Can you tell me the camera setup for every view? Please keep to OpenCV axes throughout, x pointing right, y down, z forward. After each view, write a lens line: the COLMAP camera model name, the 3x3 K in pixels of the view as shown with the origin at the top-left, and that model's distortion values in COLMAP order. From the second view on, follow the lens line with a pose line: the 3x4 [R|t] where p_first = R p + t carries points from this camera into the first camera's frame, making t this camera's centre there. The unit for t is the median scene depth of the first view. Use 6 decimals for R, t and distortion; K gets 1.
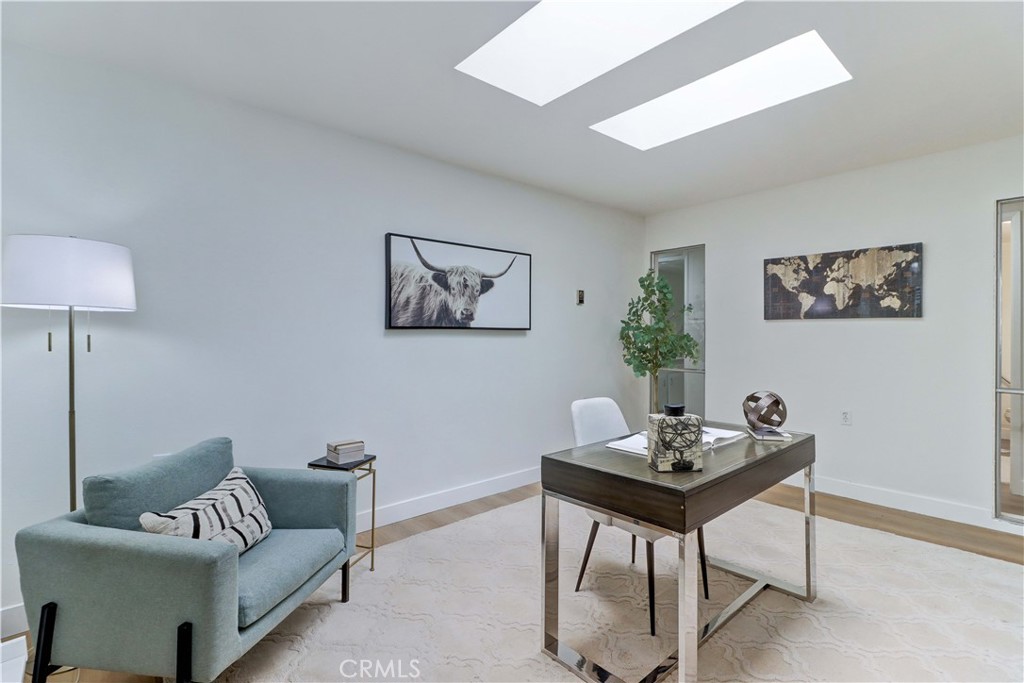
lens RADIAL K [[474.7, 0, 516.7], [0, 474.7, 334.6], [0, 0, 1]] dist [0.005131, -0.000164]
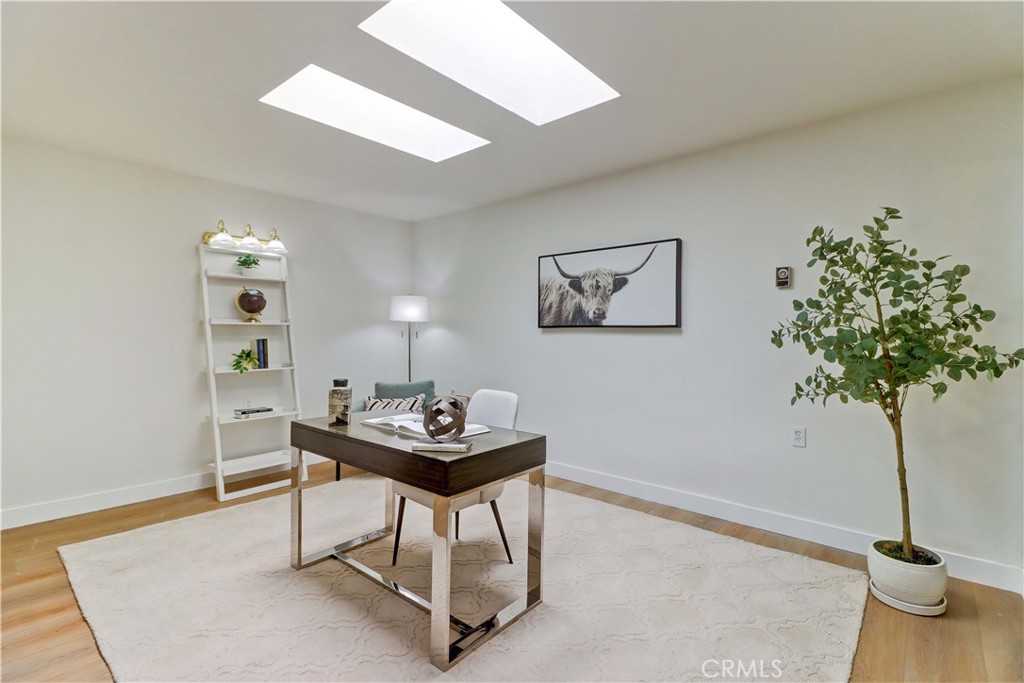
lens RADIAL K [[474.7, 0, 516.7], [0, 474.7, 334.6], [0, 0, 1]] dist [0.005131, -0.000164]
pose [[0.135718, 0.007765, -0.990717, 0.963961], [-0.002150, 0.999969, 0.007543, -0.002656], [0.990745, 0.001106, 0.135730, 0.689826]]
